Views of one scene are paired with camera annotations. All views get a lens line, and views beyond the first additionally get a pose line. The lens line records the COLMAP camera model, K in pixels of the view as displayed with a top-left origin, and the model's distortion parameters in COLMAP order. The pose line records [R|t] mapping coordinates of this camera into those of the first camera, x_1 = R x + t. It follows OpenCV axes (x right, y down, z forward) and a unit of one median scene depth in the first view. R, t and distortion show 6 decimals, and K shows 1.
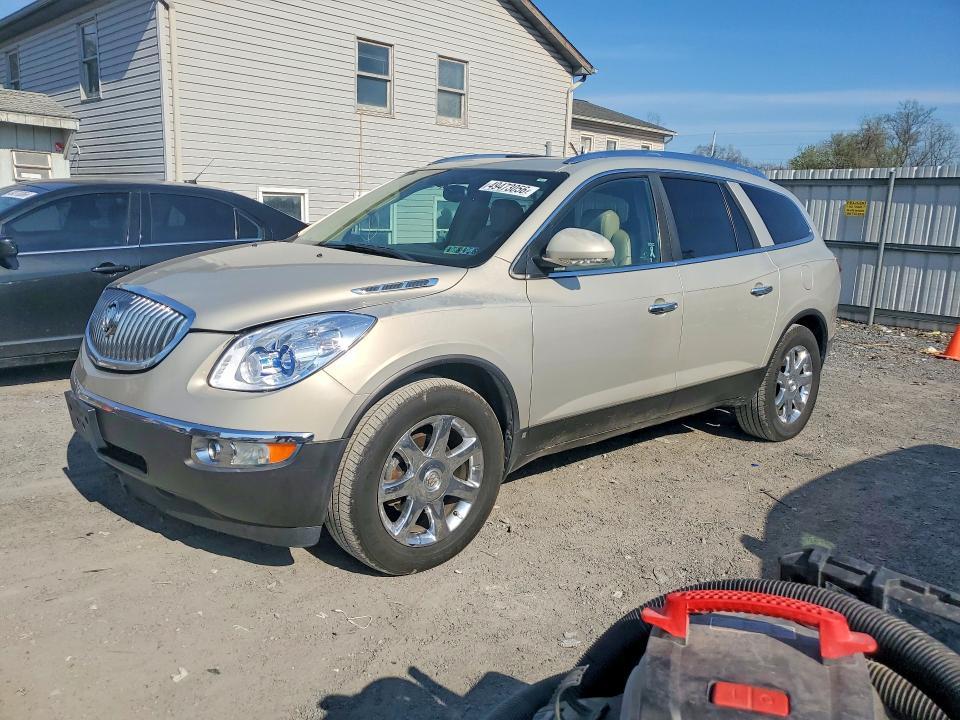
lens RADIAL K [[752.2, 0, 480.0], [0, 752.2, 360.0], [0, 0, 1]] dist [0.004717, -0.002639]
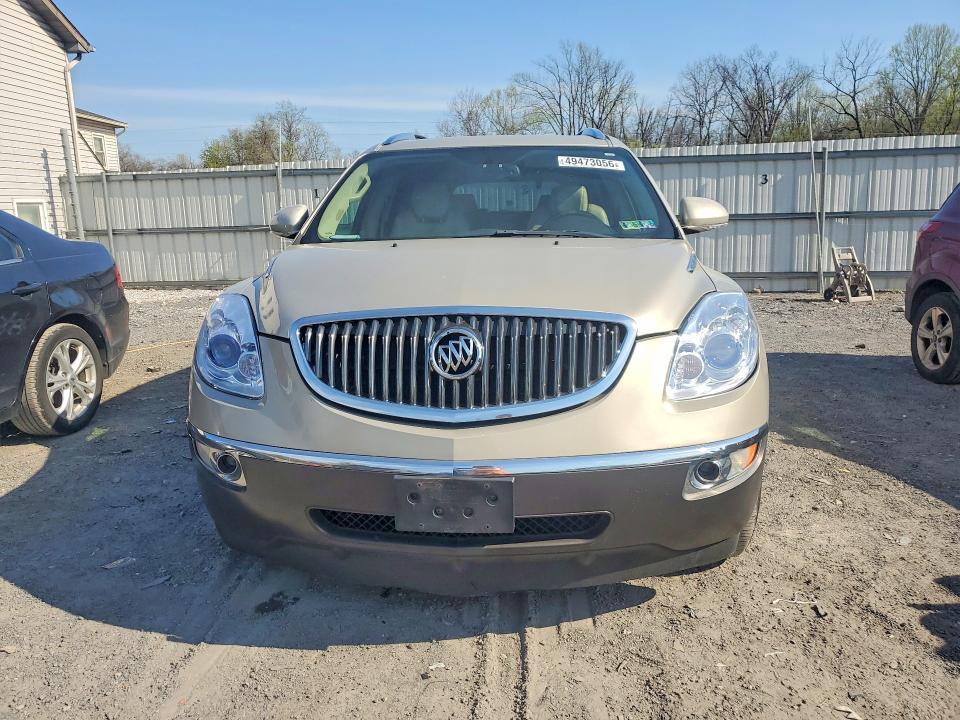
lens RADIAL K [[738.3, 0, 480.0], [0, 738.3, 360.0], [0, 0, 1]] dist [-0.005707, -0.000967]
pose [[0.718685, -0.188656, 0.669254, -0.165645], [0.181124, 0.980055, 0.081766, -0.017845], [-0.671332, 0.062454, 0.738521, 0.087961]]
